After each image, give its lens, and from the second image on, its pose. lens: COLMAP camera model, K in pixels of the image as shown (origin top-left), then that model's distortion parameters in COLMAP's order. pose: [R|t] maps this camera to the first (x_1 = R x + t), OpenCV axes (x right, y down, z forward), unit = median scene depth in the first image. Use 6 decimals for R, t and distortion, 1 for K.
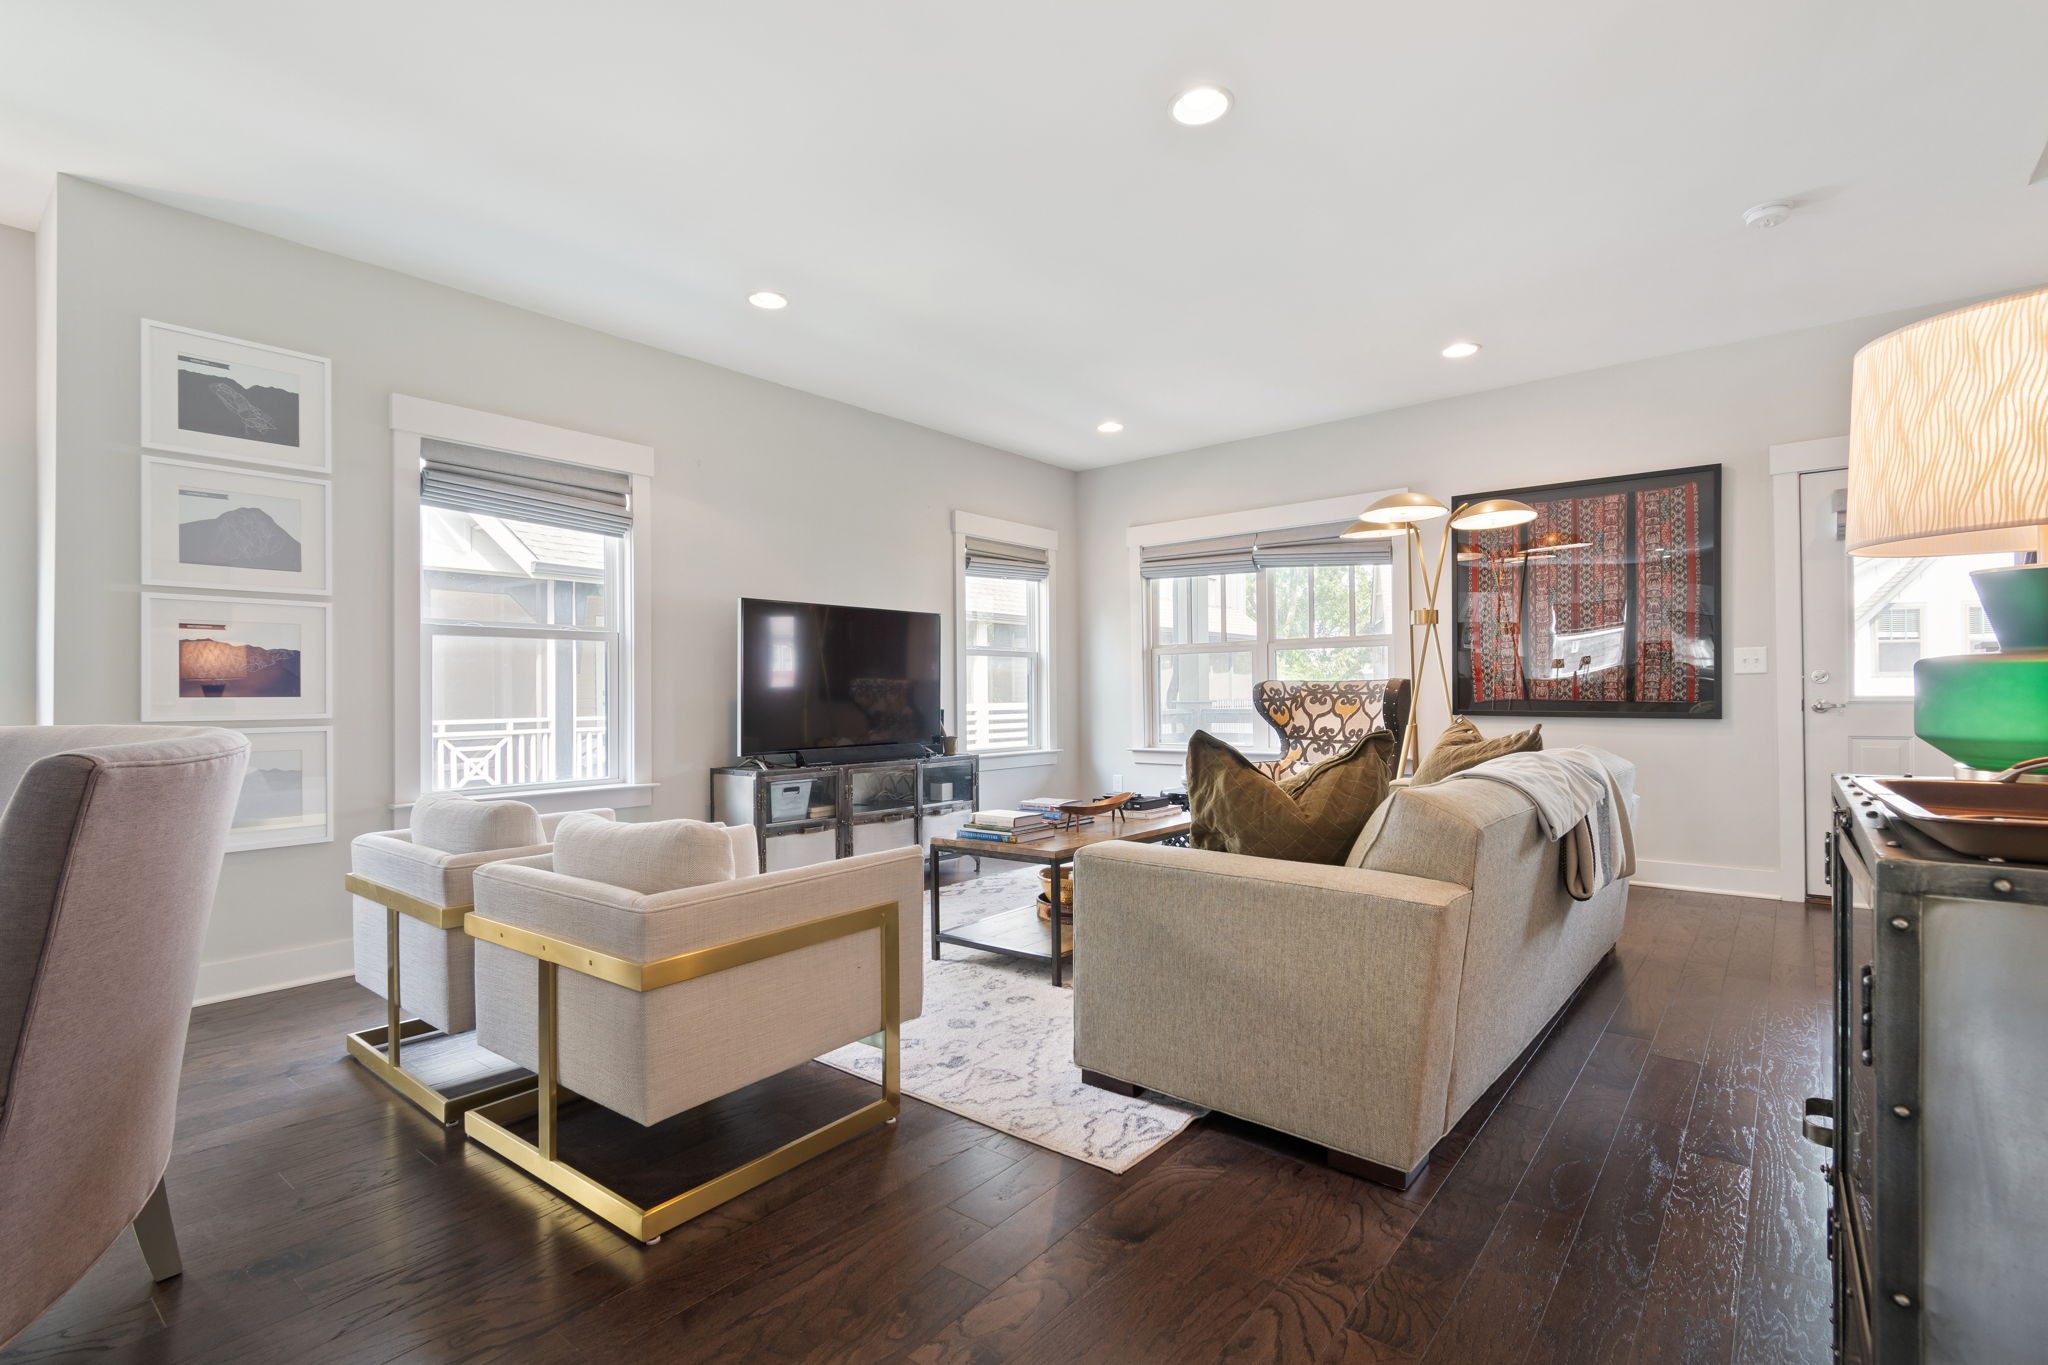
lens RADIAL K [[935.7, 0, 1018.9], [0, 935.7, 693.1], [0, 0, 1]] dist [0.004833, -0.001169]
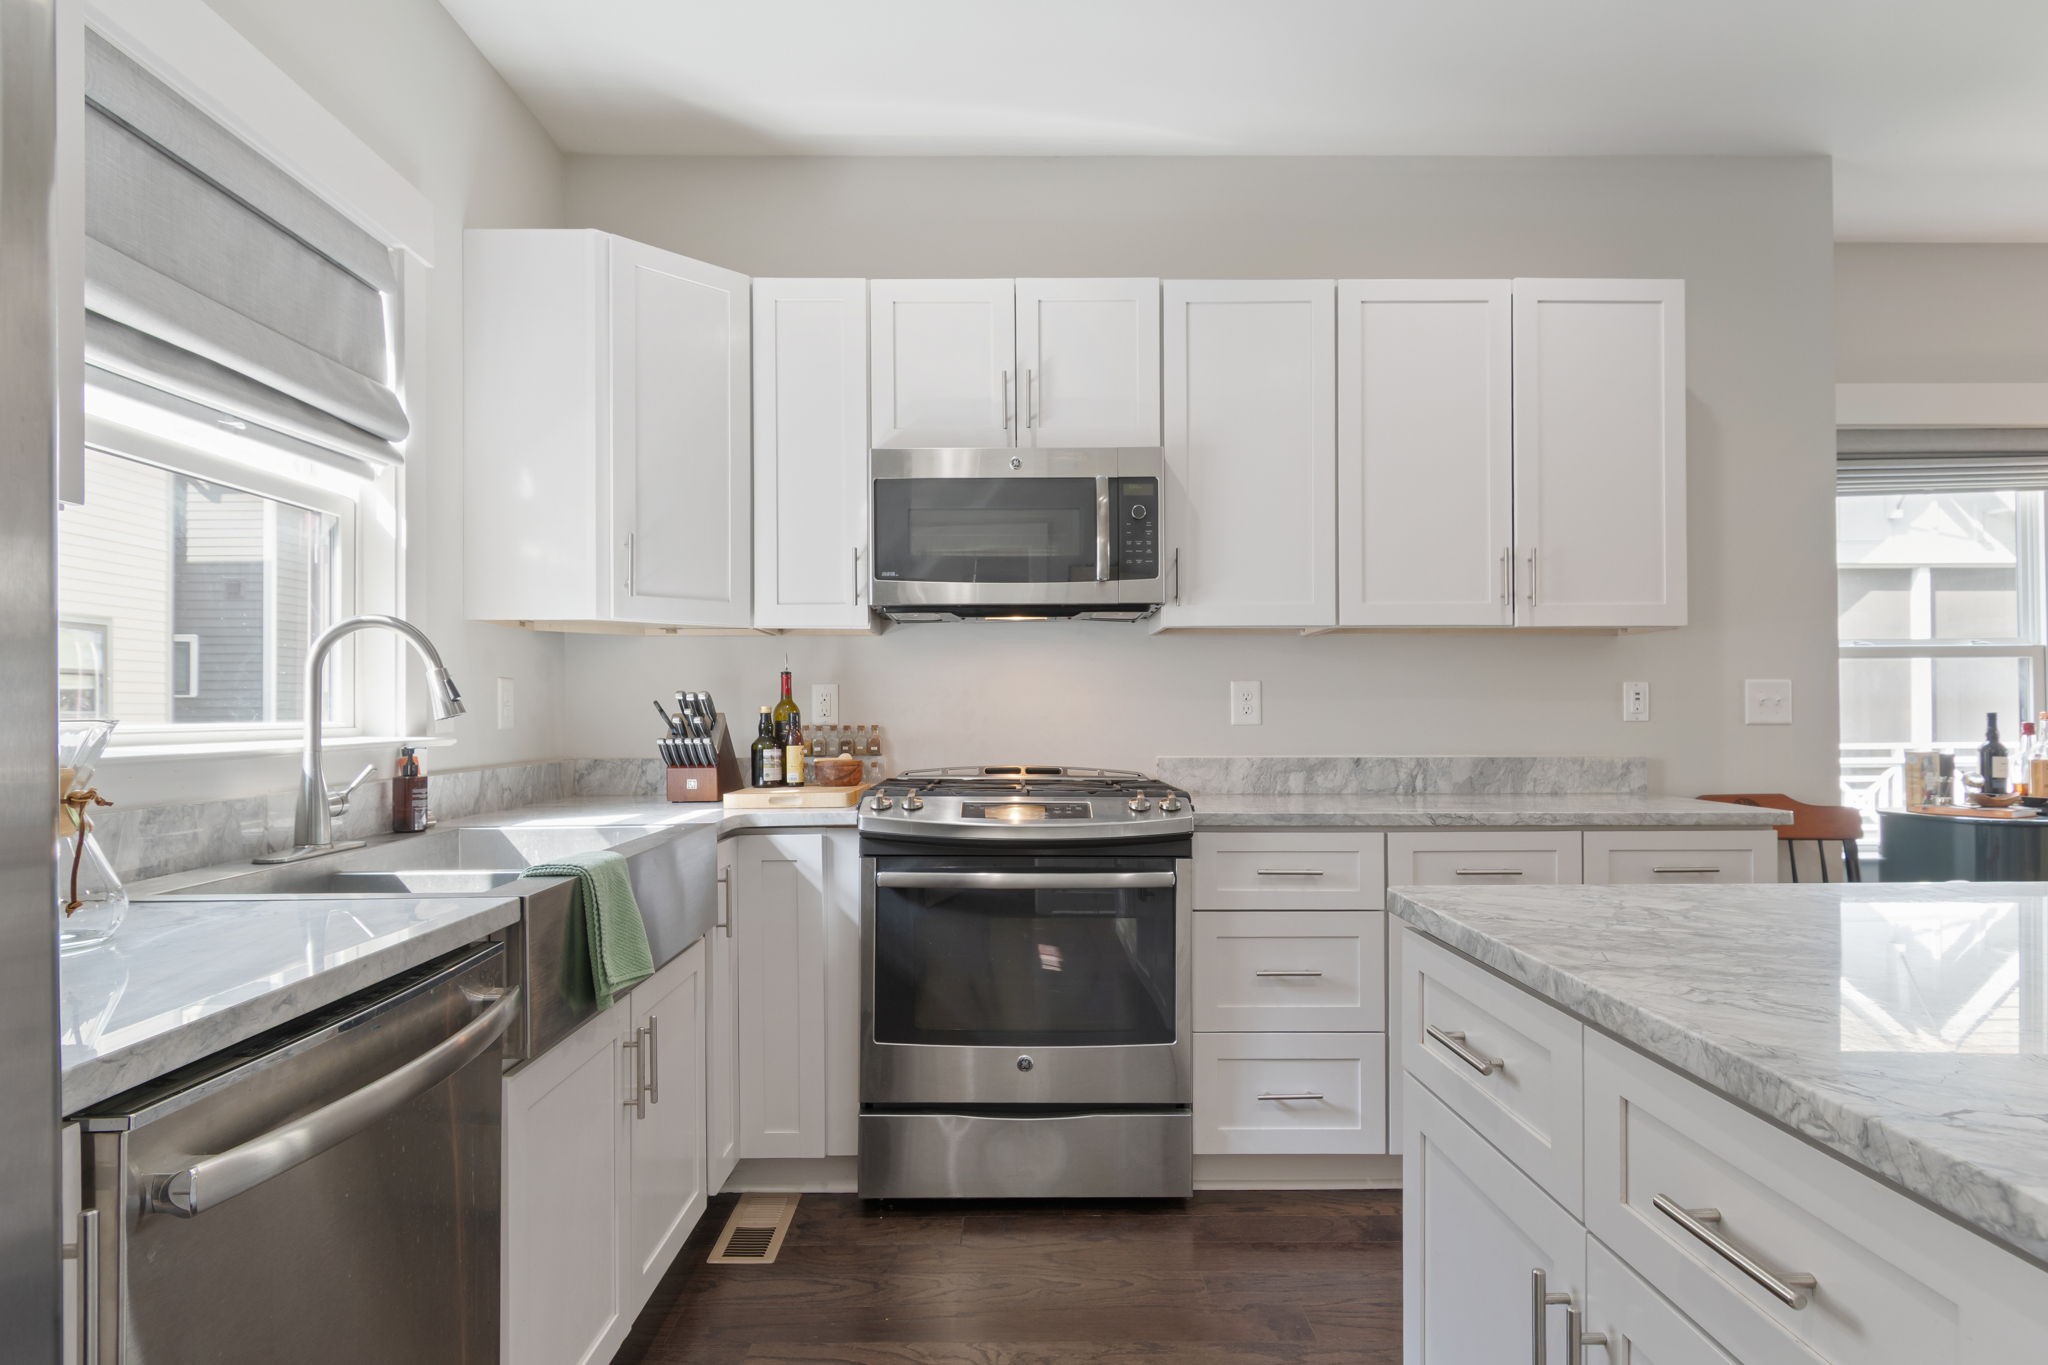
lens RADIAL K [[1130.3, 0, 1025.5], [0, 1130.3, 704.1], [0, 0, 1]] dist [-0.000804, -0.002655]
pose [[0.647450, 0.002554, -0.762103, -0.724409], [-0.003924, 0.999992, 0.000017, -0.006073], [0.762097, 0.002979, 0.647455, -0.559964]]
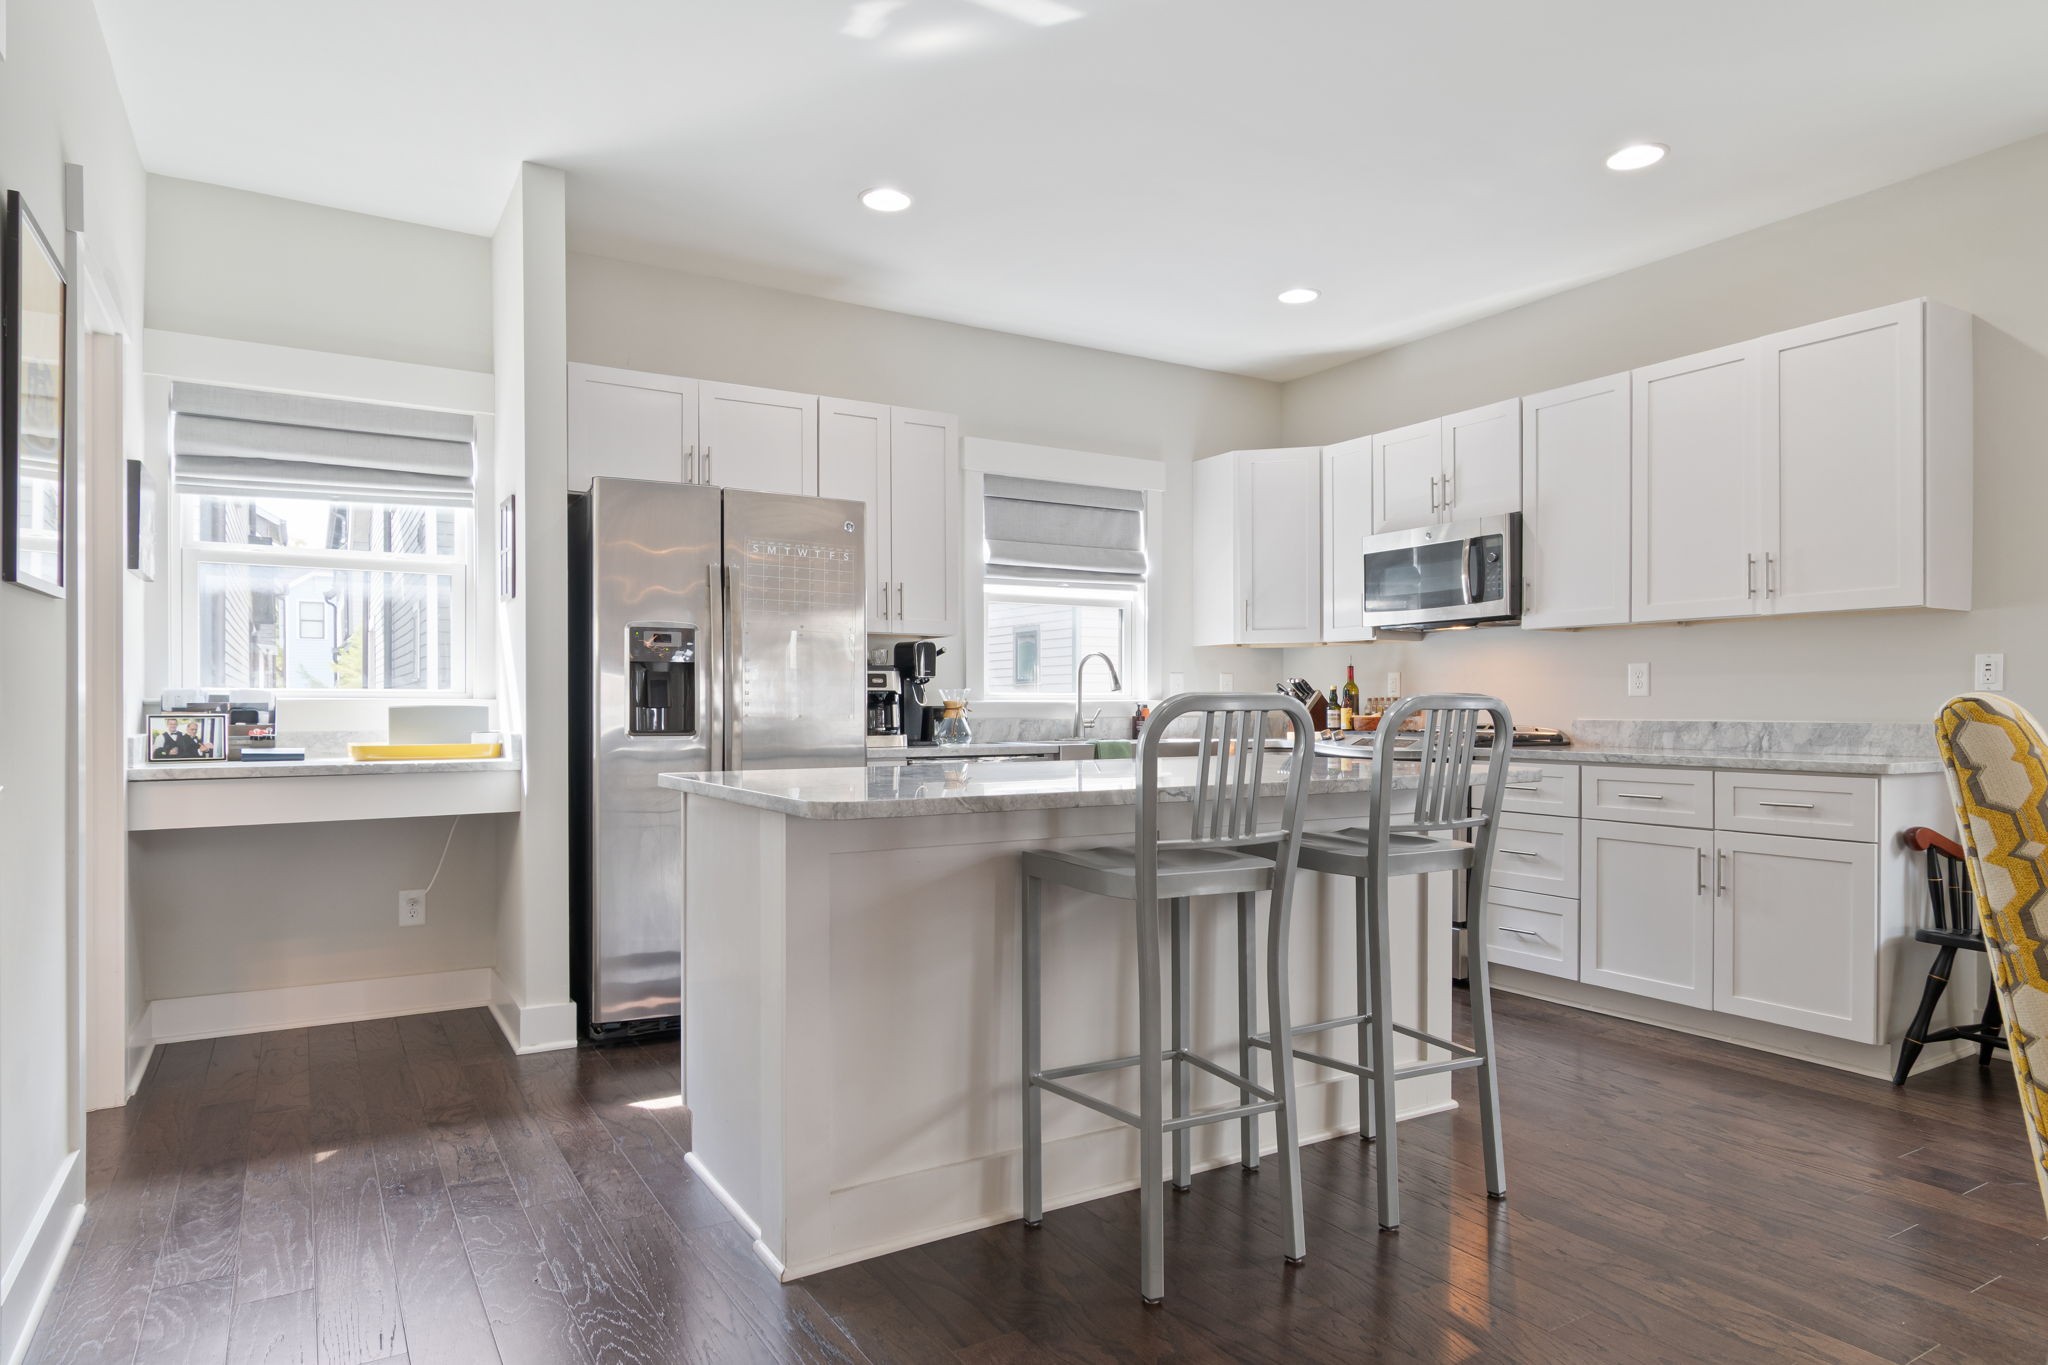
lens RADIAL K [[1209.3, 0, 1024.7], [0, 1209.3, 712.4], [0, 0, 1]] dist [0.000315, -0.000681]
pose [[-0.327594, 0.012498, -0.944736, -0.125740], [0.001586, 0.999918, 0.012677, 0.005018], [0.944817, 0.002654, -0.327587, -0.193377]]
